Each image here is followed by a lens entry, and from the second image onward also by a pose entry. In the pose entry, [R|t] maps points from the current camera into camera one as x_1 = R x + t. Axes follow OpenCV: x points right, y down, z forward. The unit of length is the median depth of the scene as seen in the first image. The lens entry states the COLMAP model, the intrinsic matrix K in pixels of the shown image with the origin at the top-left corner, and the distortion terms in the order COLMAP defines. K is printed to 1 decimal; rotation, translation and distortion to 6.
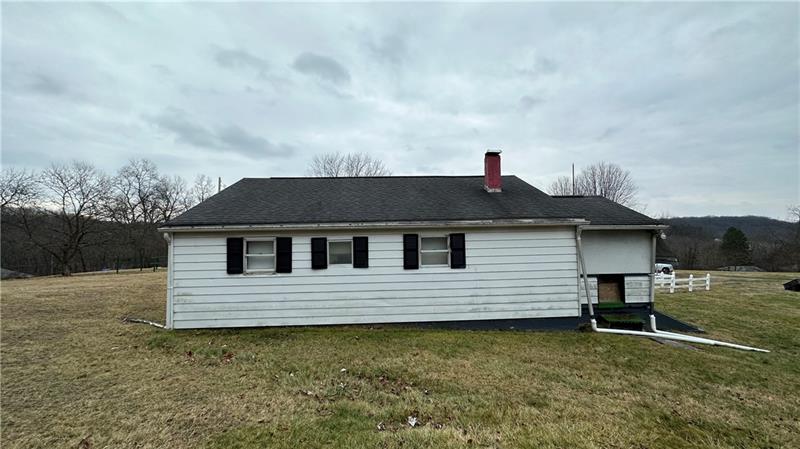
lens RADIAL K [[318.6, 0, 401.2], [0, 318.6, 221.1], [0, 0, 1]] dist [-0.002774, 0.000972]
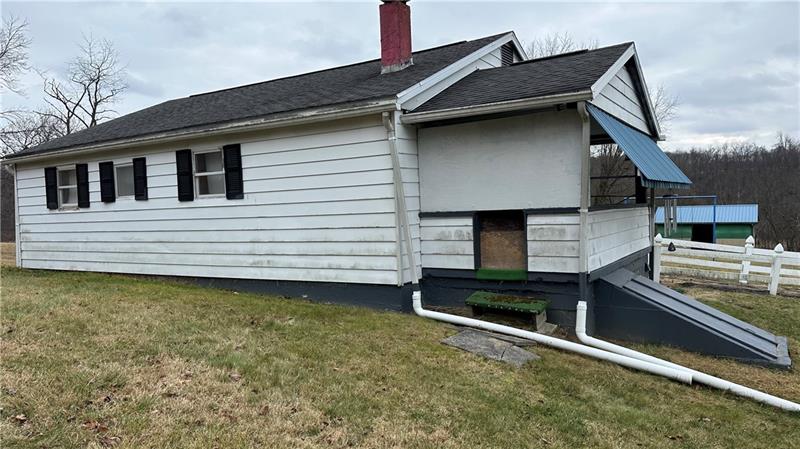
lens RADIAL K [[583.5, 0, 399.9], [0, 583.5, 224.3], [0, 0, 1]] dist [0.046612, -0.015542]
pose [[0.820551, 0.004229, -0.571558, 1.135459], [0.041441, 0.996901, 0.066871, 0.134008], [0.570069, -0.078557, 0.817832, 0.212422]]
